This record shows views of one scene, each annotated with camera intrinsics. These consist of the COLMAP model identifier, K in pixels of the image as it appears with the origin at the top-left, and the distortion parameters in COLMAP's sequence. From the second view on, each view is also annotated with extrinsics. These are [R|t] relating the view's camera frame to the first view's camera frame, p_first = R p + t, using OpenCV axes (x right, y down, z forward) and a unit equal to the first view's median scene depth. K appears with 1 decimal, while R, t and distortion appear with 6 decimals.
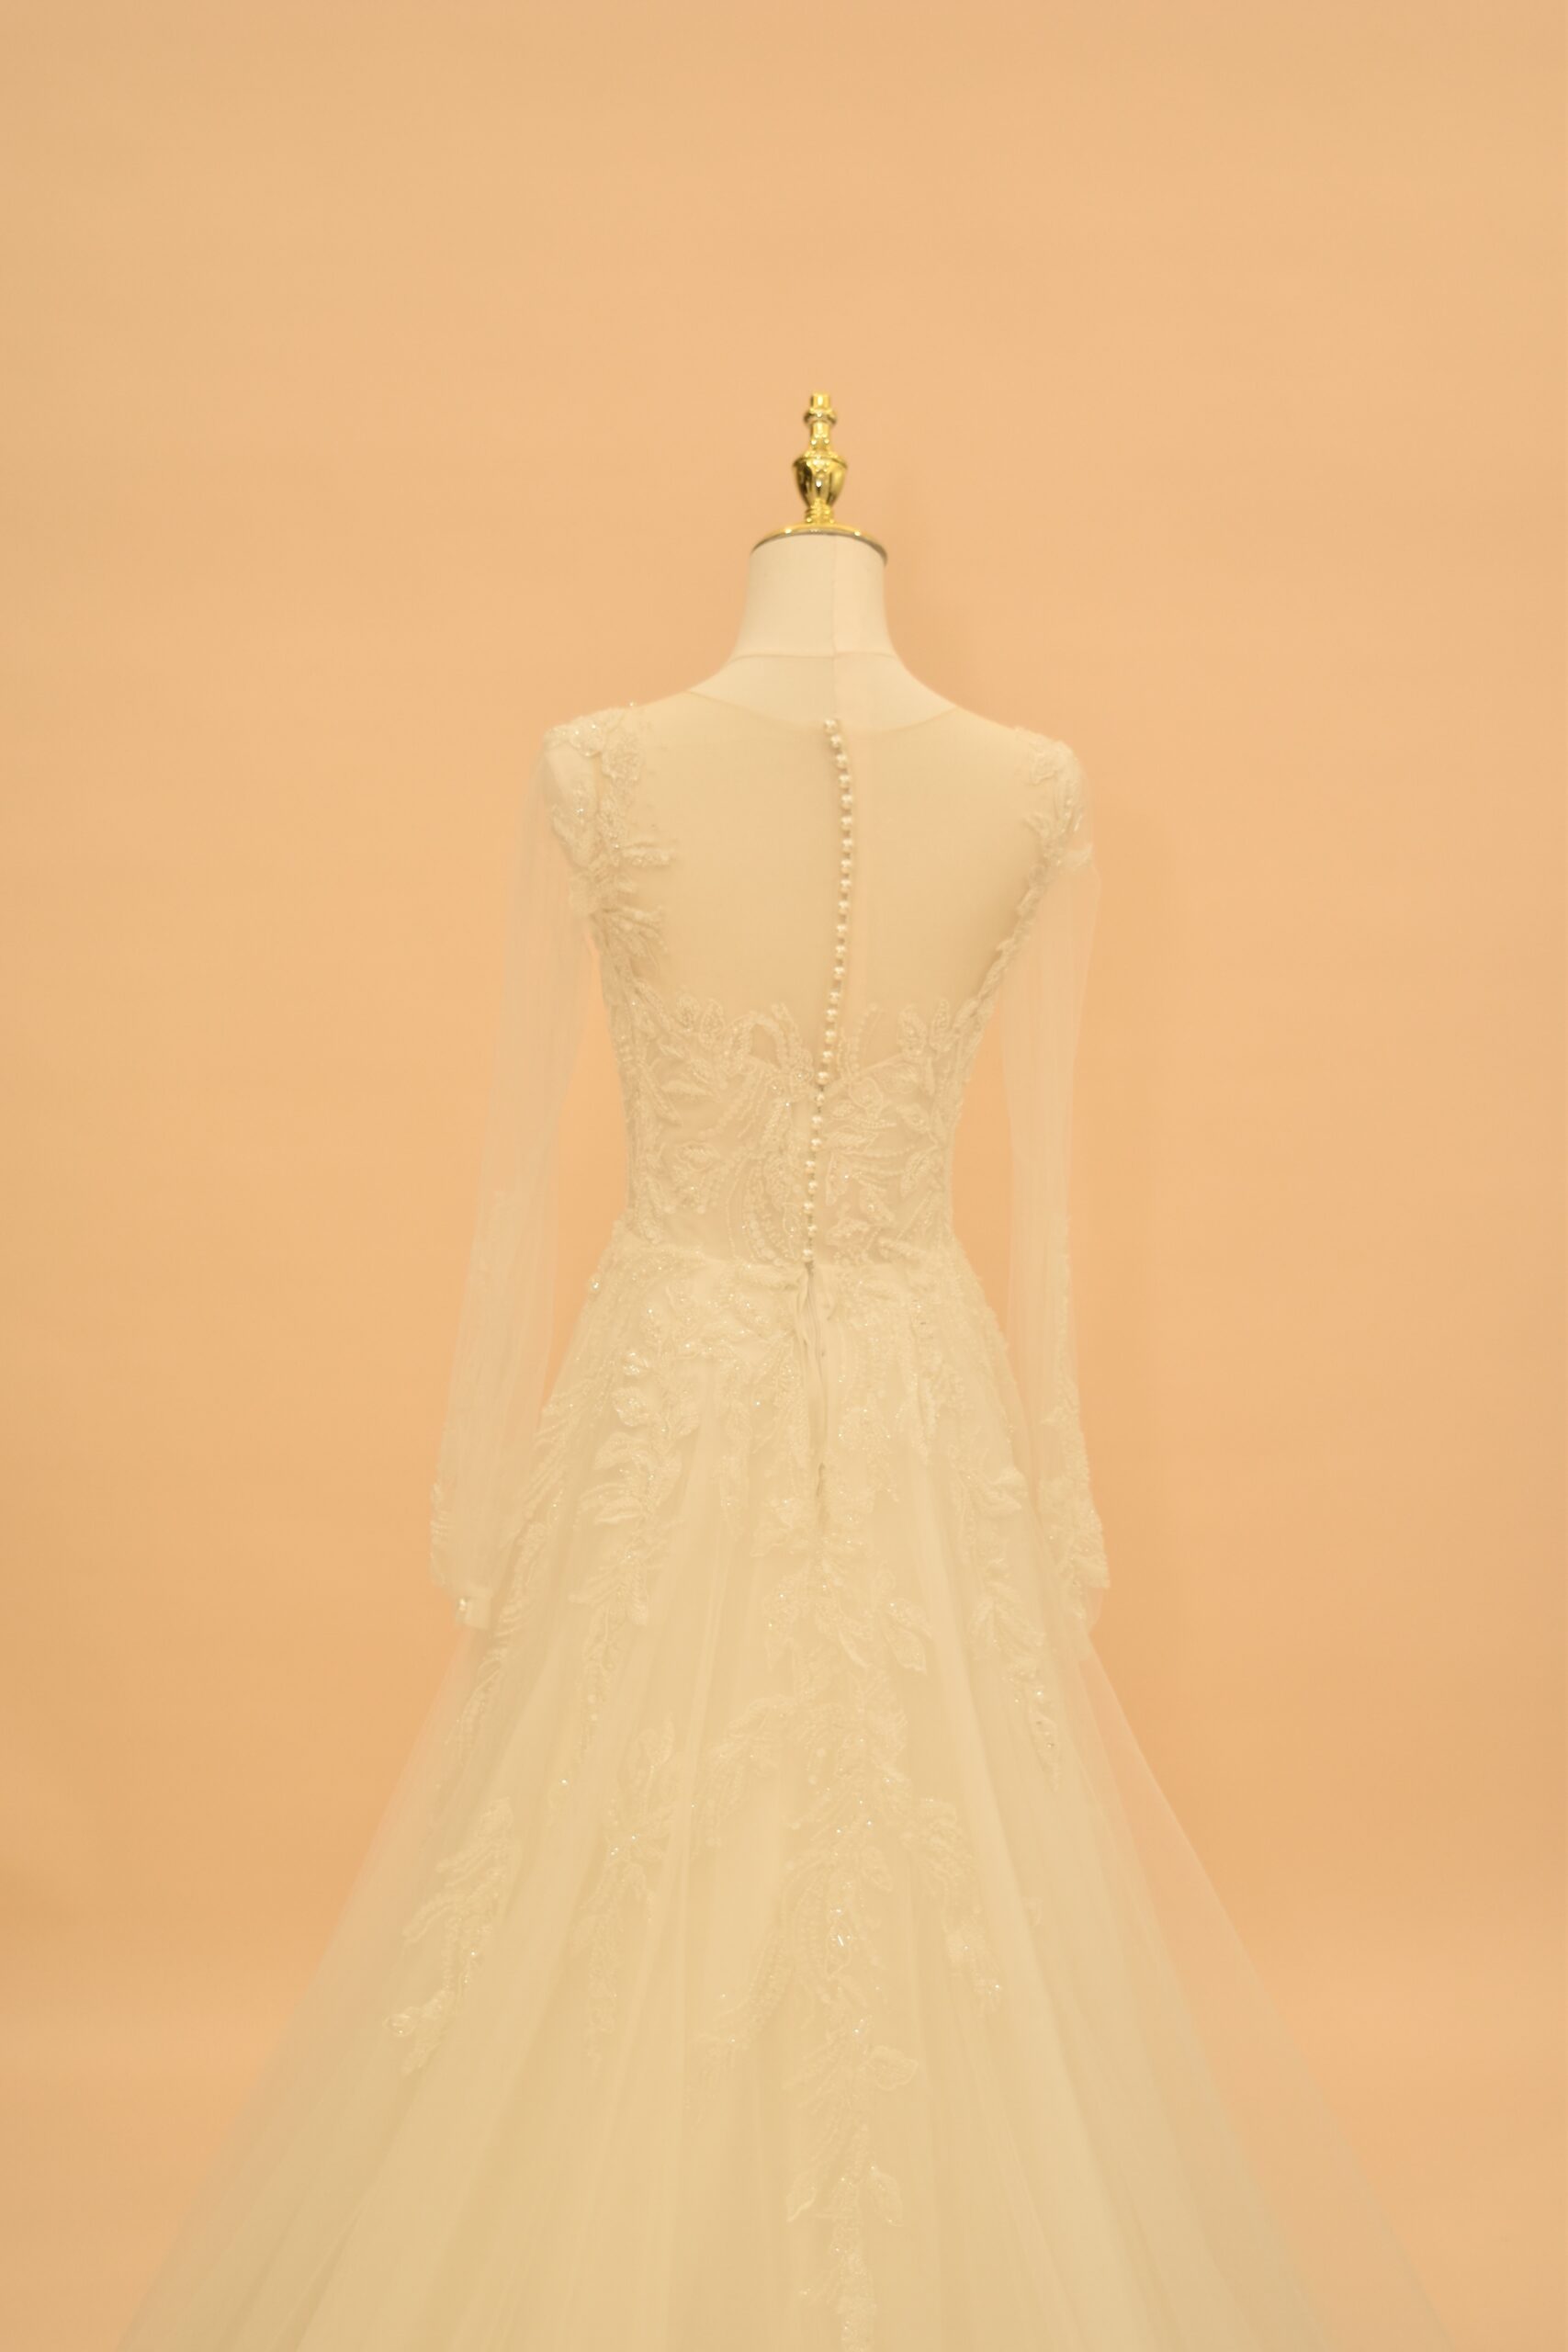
lens RADIAL K [[3459.1, 0, 788.0], [0, 3459.1, 1167.7], [0, 0, 1]] dist [-0.031261, 0.000000]
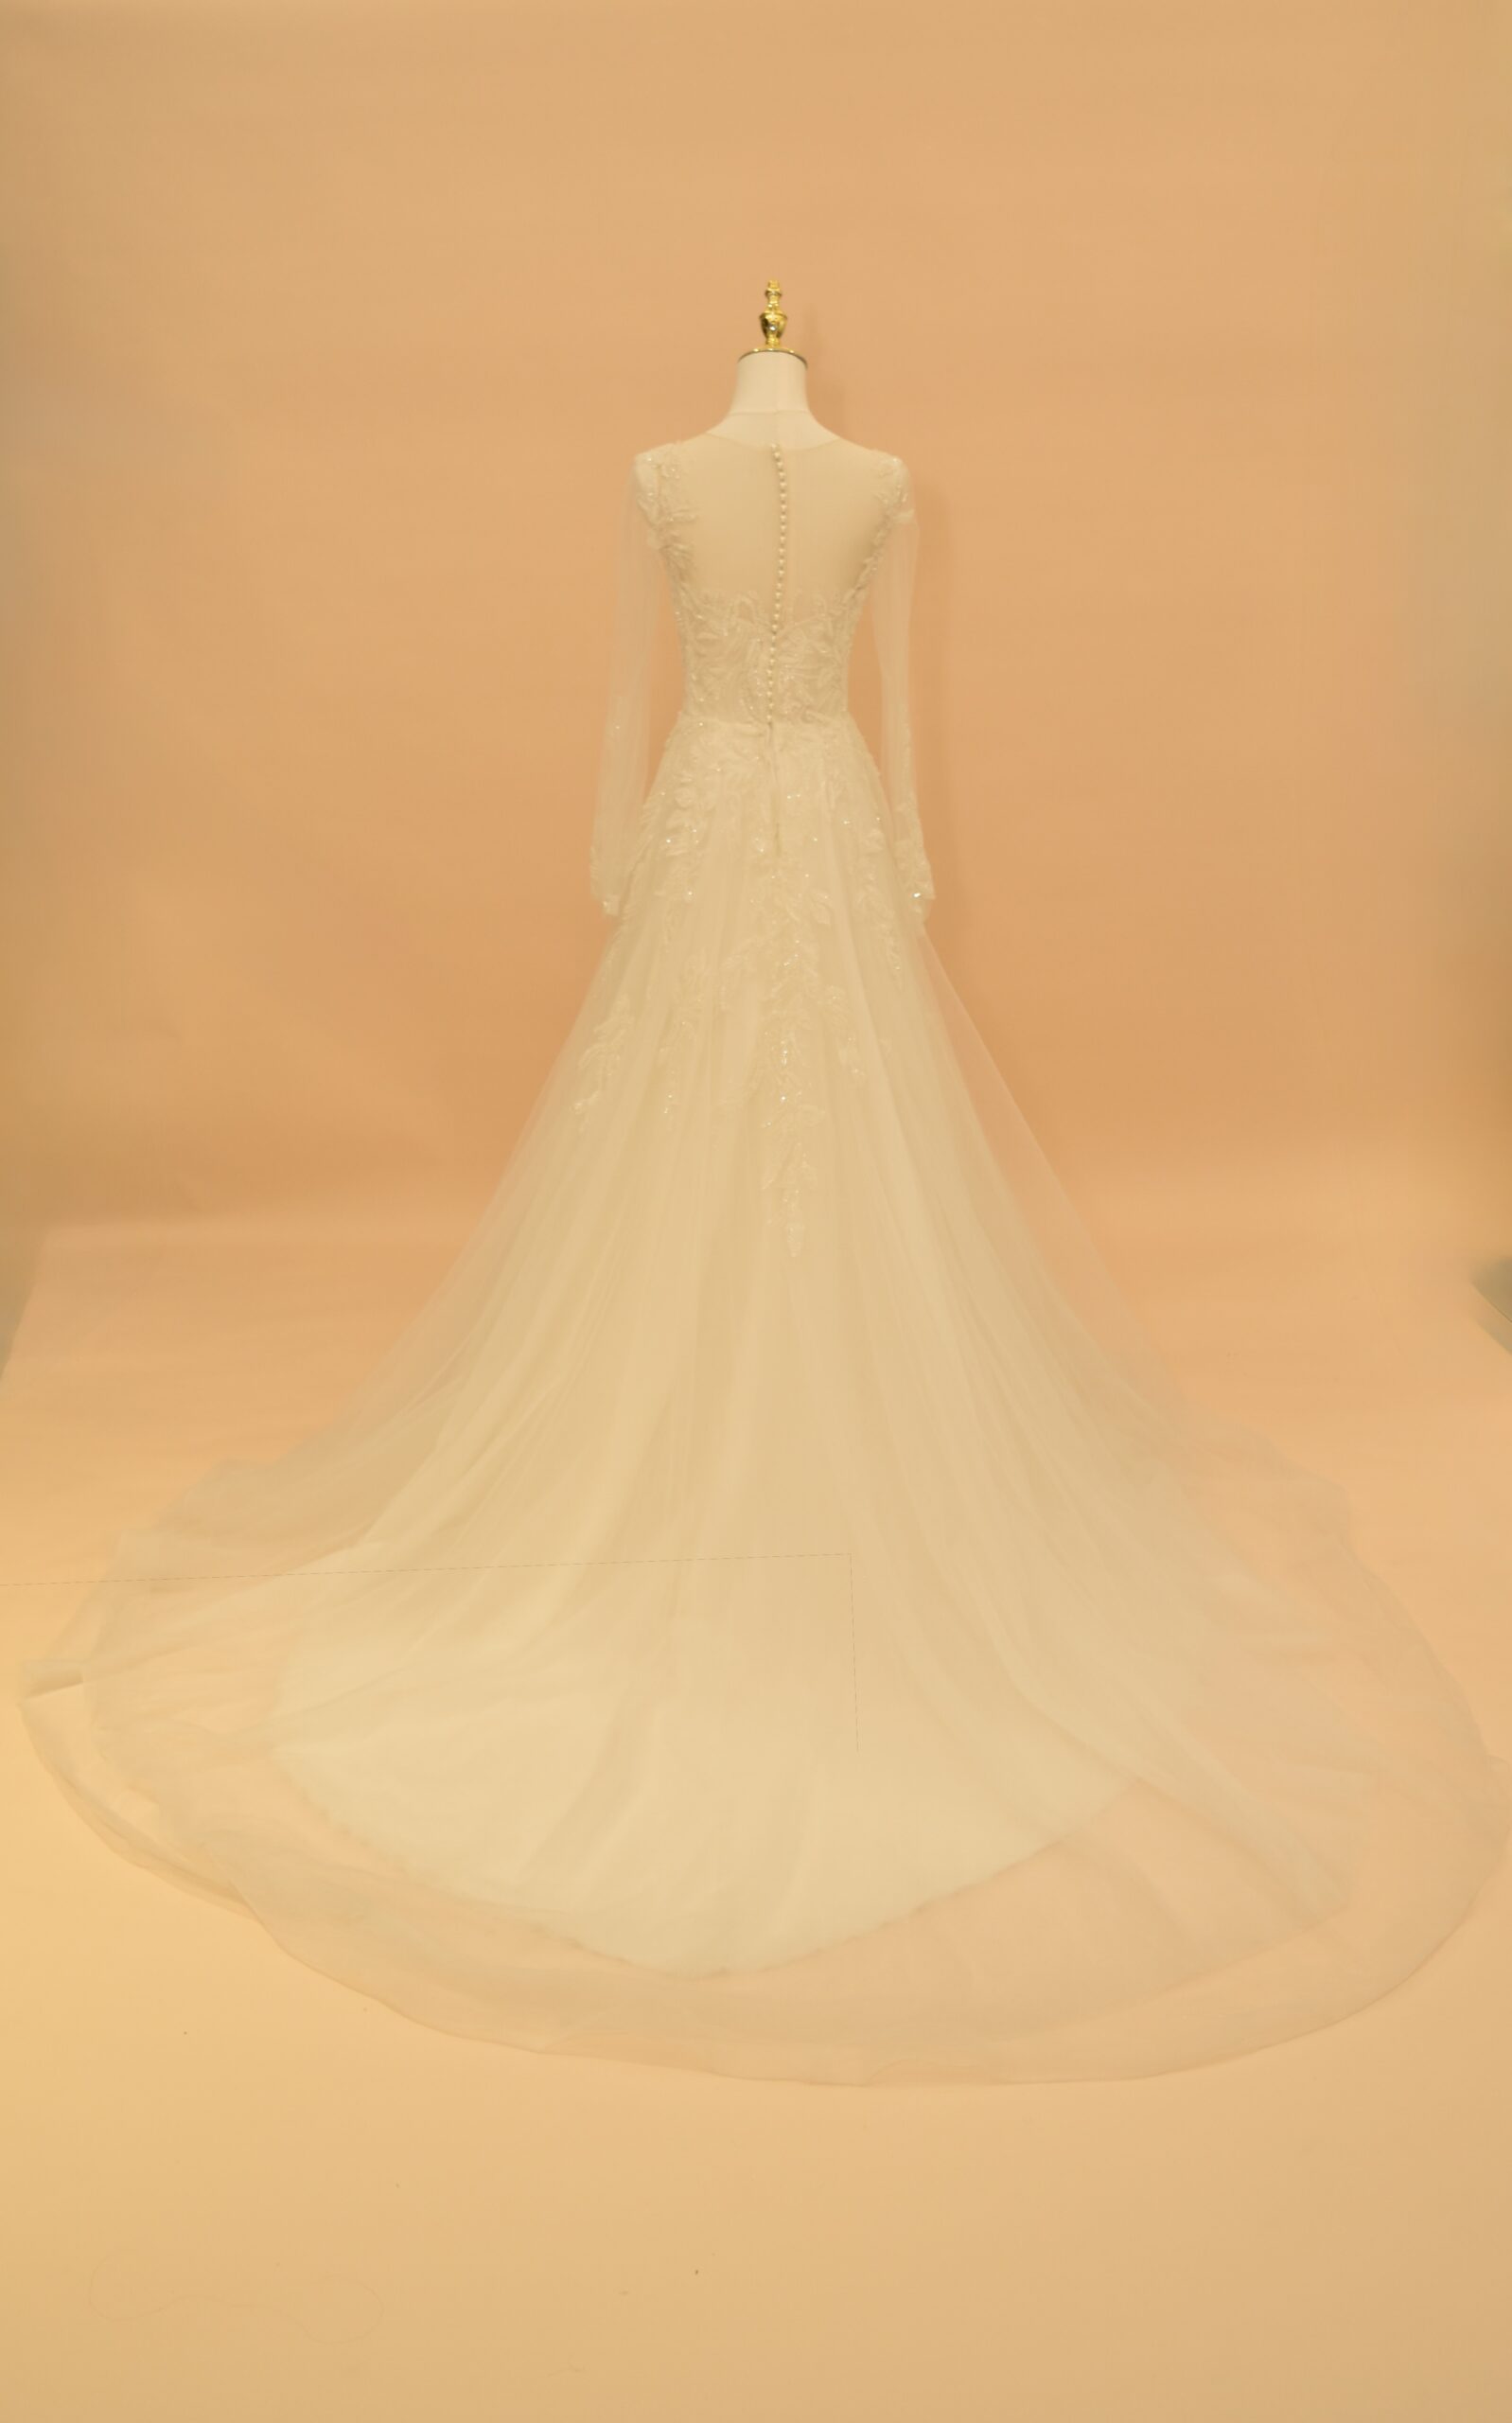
lens RADIAL K [[2280.9, 0, 804.4], [0, 2280.9, 1177.1], [0, 0, 1]] dist [-0.100452, 0.000000]
pose [[0.998287, -0.007119, -0.058070, 0.099920], [0.014456, 0.991807, 0.126926, 0.121319], [0.056690, -0.127548, 0.990211, -0.331205]]
